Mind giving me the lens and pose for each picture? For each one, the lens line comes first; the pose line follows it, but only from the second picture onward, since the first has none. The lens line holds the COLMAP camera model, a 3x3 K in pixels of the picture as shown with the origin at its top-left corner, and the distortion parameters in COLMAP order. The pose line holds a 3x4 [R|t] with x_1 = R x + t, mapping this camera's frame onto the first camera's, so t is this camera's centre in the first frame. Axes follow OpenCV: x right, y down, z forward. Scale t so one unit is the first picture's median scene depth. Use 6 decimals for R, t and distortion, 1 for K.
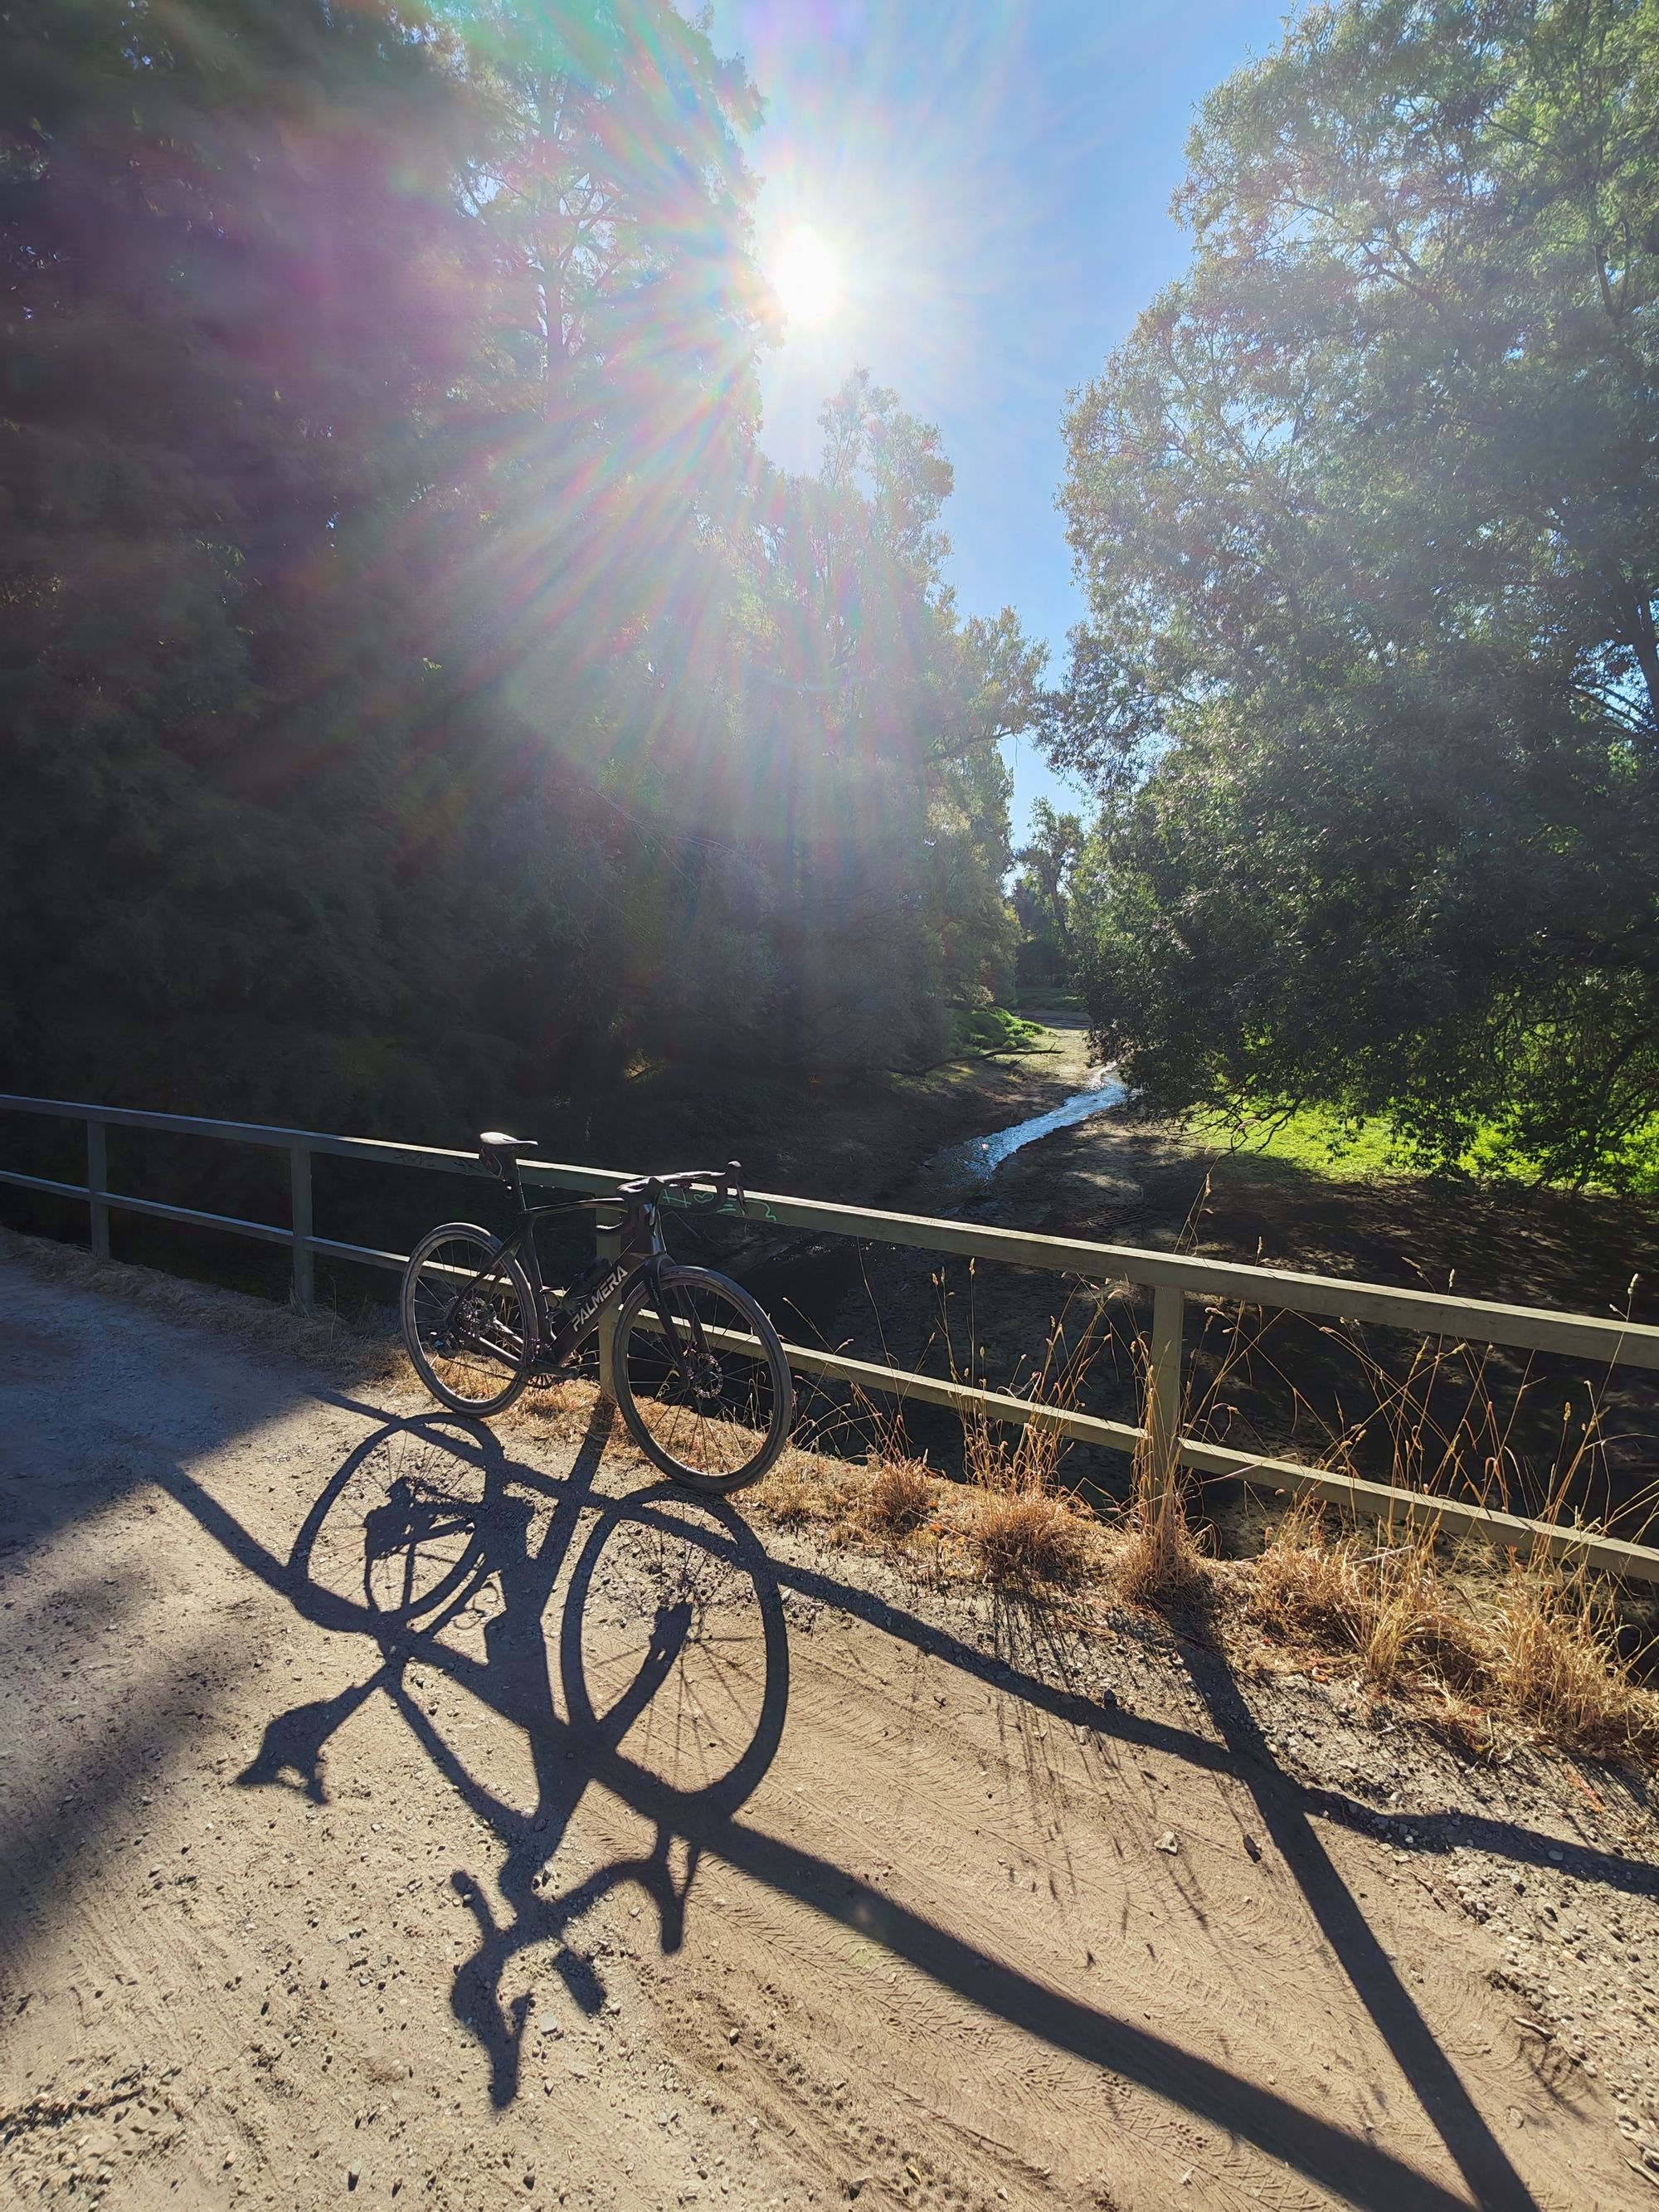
lens RADIAL K [[1028.2, 0, 834.3], [0, 1028.2, 1106.3], [0, 0, 1]] dist [0.002212, 0.000739]
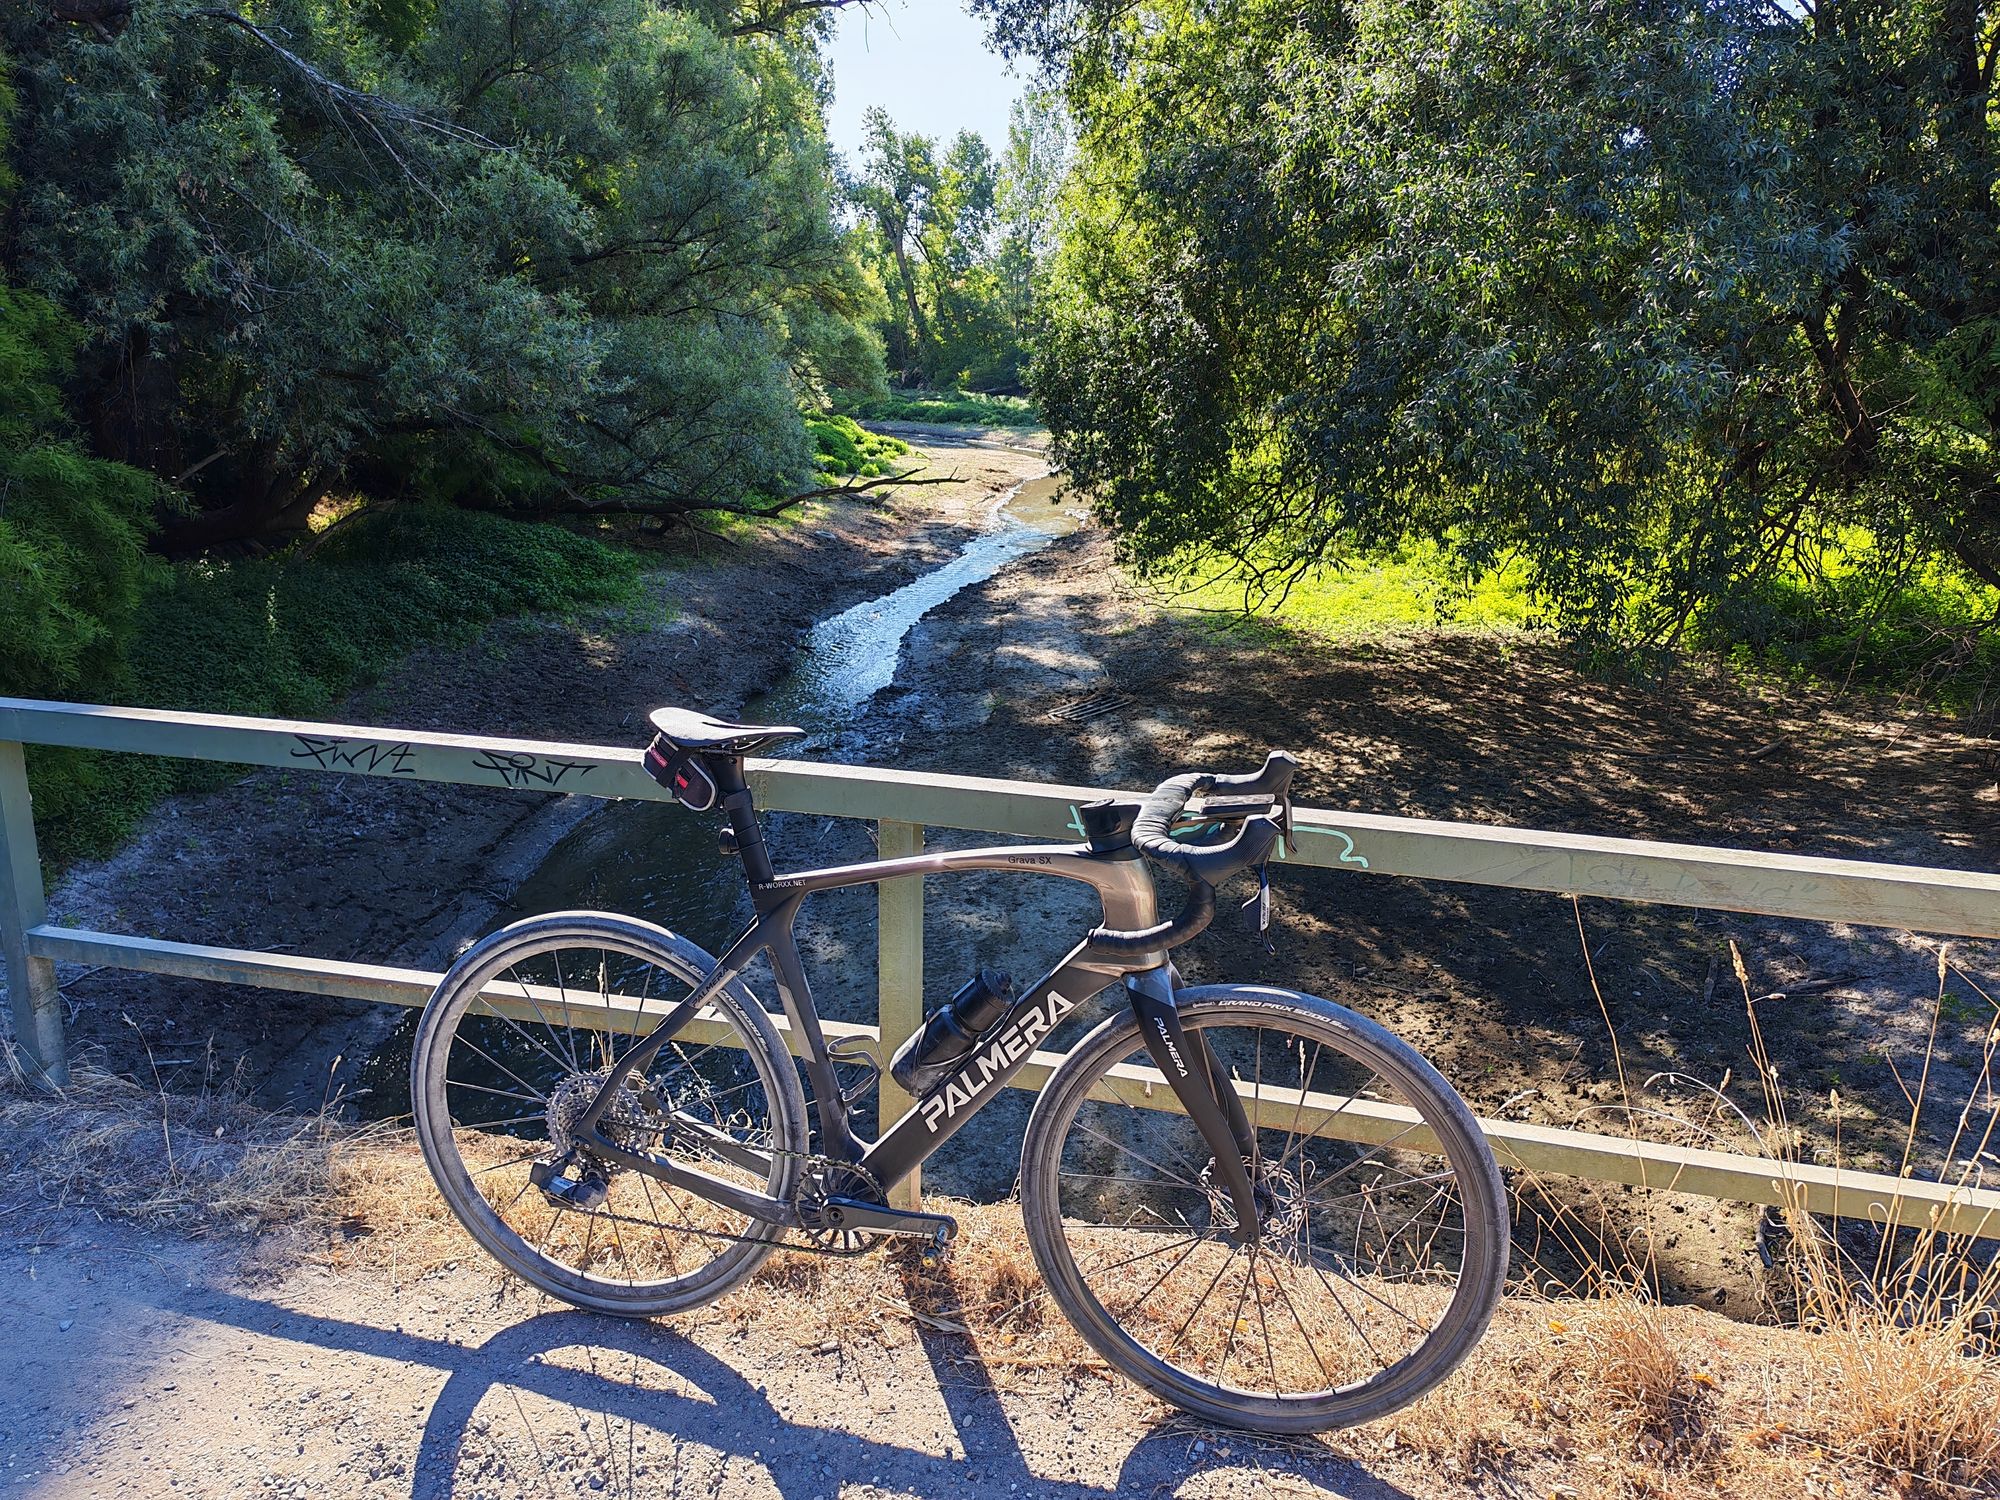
lens RADIAL K [[1378.6, 0, 1007.0], [0, 1378.6, 744.9], [0, 0, 1]] dist [0.096062, -0.114883]
pose [[0.957241, -0.066036, 0.281654, -0.359306], [0.027062, 0.989770, 0.140086, -0.037053], [-0.288023, -0.126474, 0.949235, 0.393574]]
